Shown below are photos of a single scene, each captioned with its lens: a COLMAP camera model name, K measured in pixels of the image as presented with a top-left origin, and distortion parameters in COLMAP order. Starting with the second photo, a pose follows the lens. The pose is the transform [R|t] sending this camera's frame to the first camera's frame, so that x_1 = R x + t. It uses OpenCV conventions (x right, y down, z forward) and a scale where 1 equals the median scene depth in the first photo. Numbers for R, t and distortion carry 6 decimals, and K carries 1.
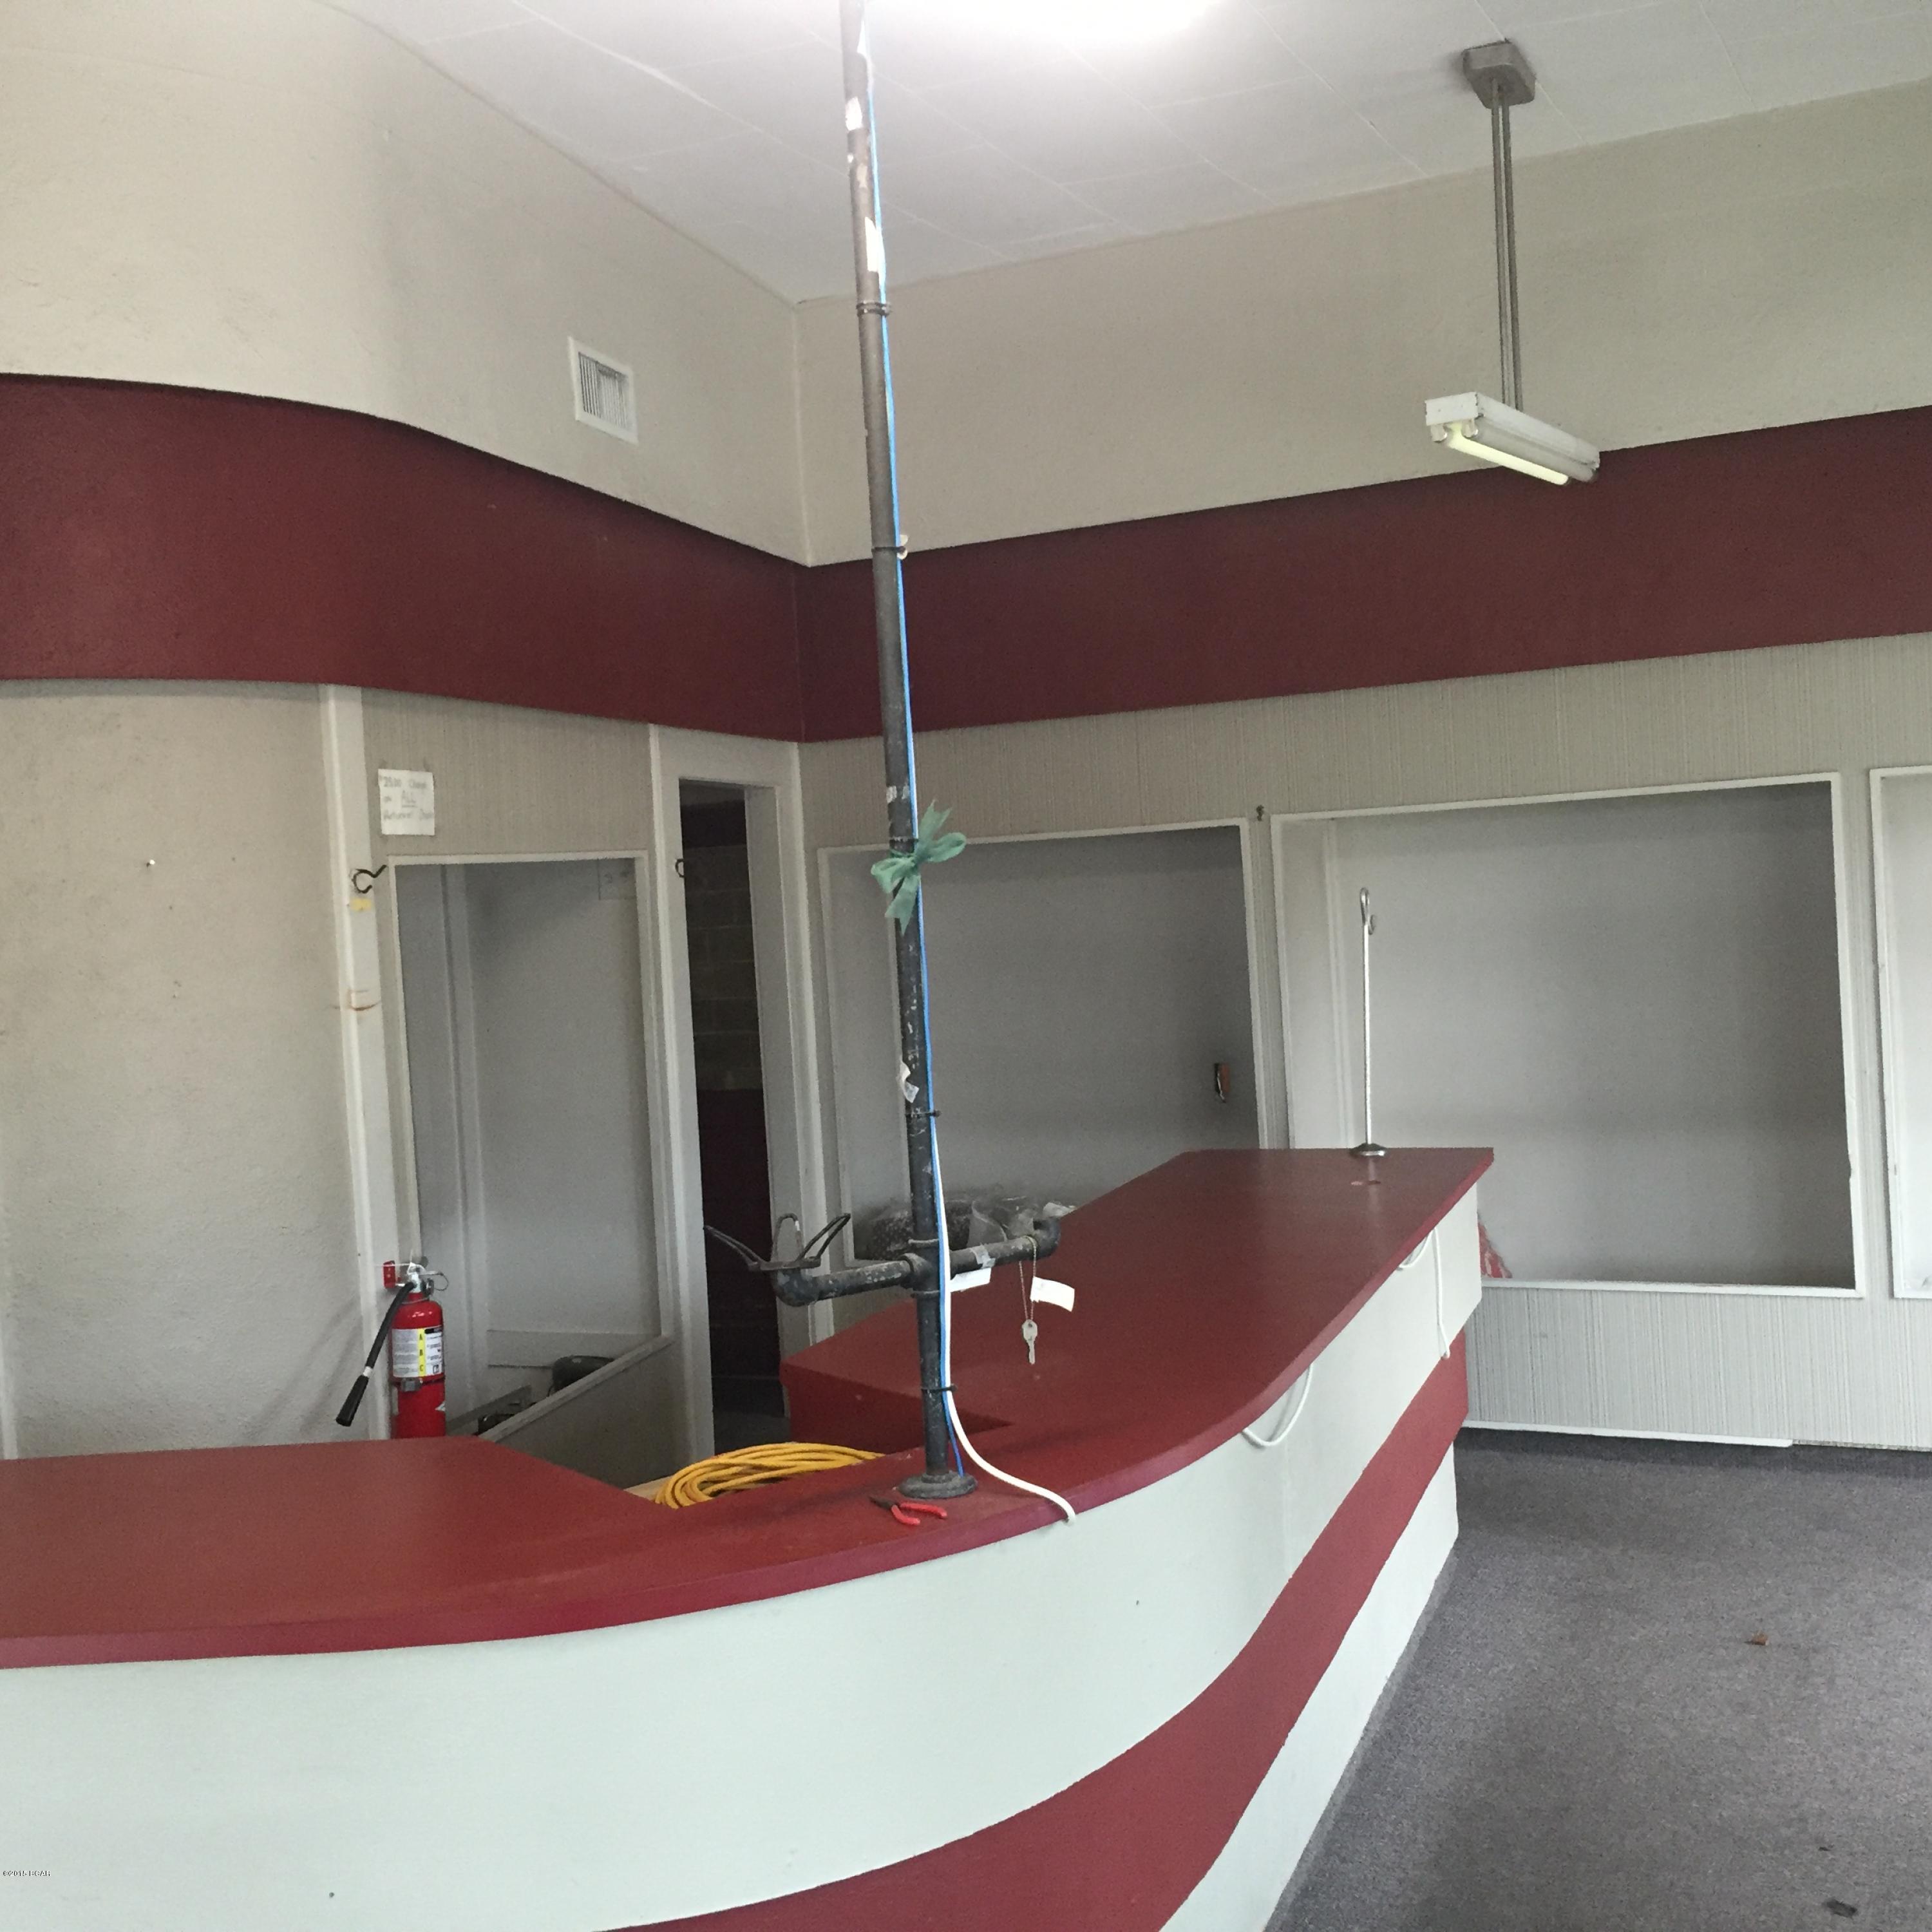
lens RADIAL K [[2161.8, 0, 963.7], [0, 2161.8, 950.4], [0, 0, 1]] dist [0.066474, -0.090149]
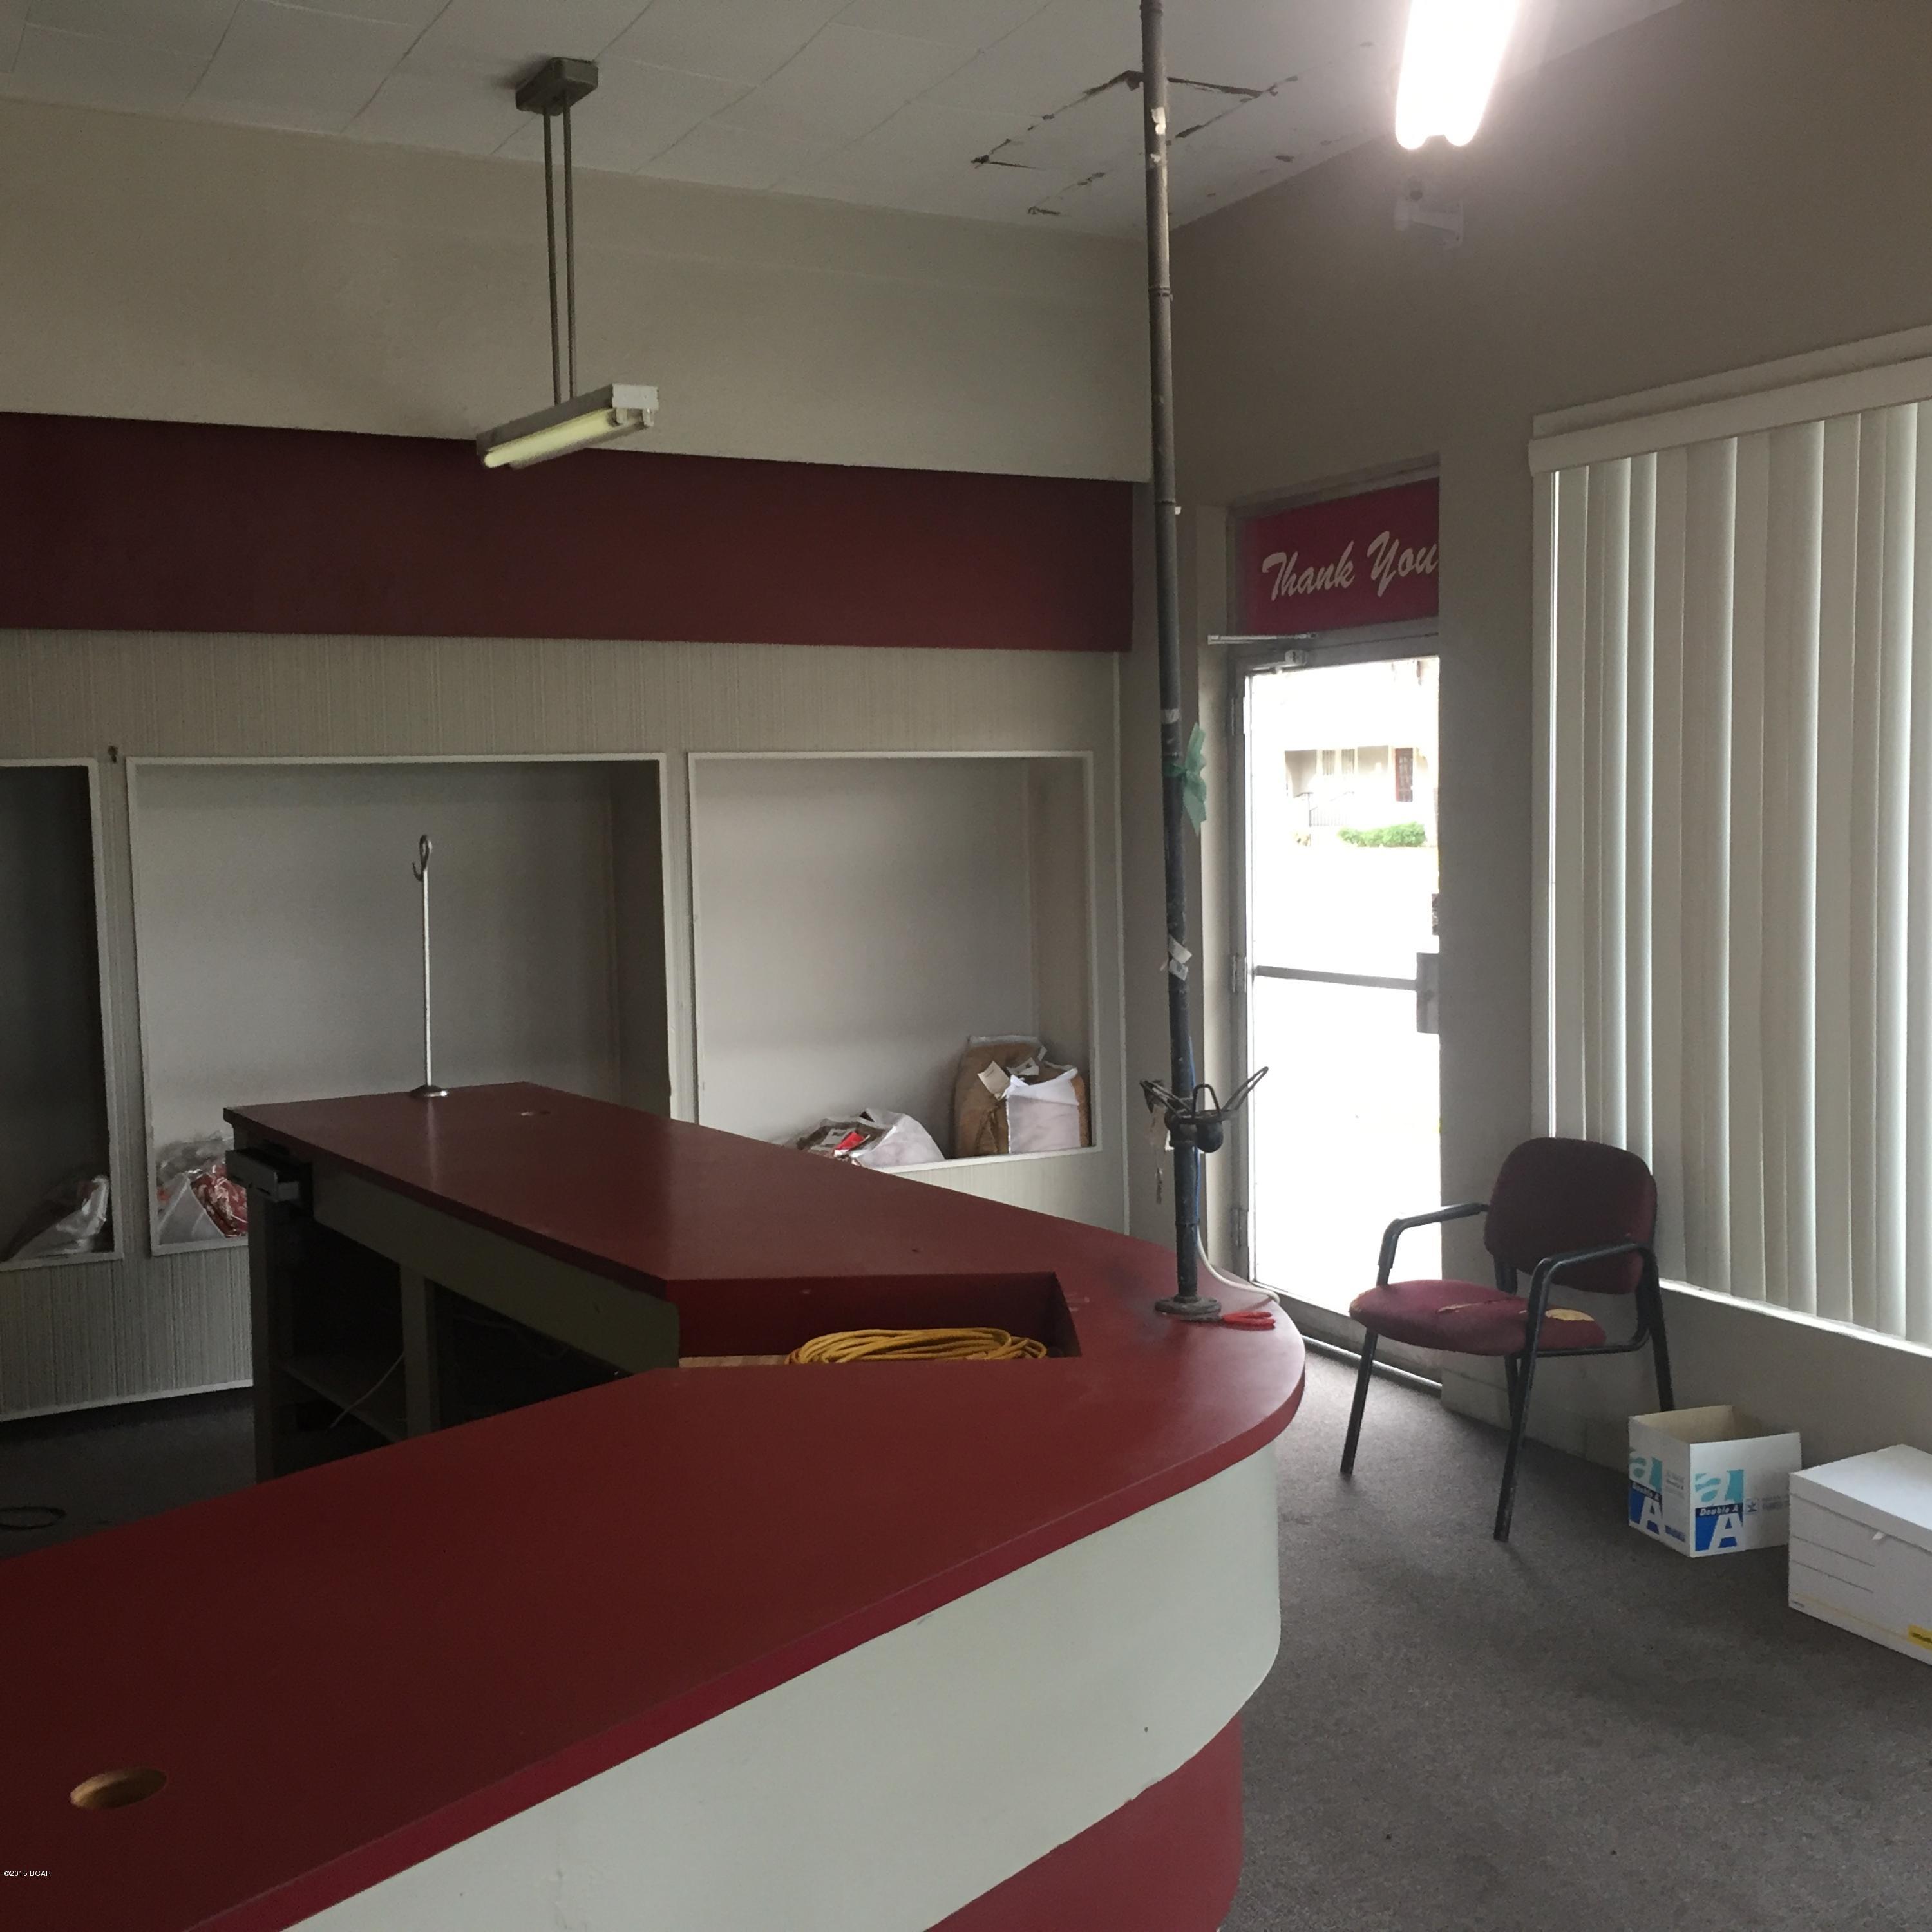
lens RADIAL K [[2161.8, 0, 963.7], [0, 2161.8, 950.4], [0, 0, 1]] dist [0.066474, -0.090149]
pose [[0.619891, -0.007799, 0.784649, -0.417388], [0.001537, 0.999961, 0.008725, 0.014958], [-0.784686, -0.004202, 0.619879, 0.147738]]
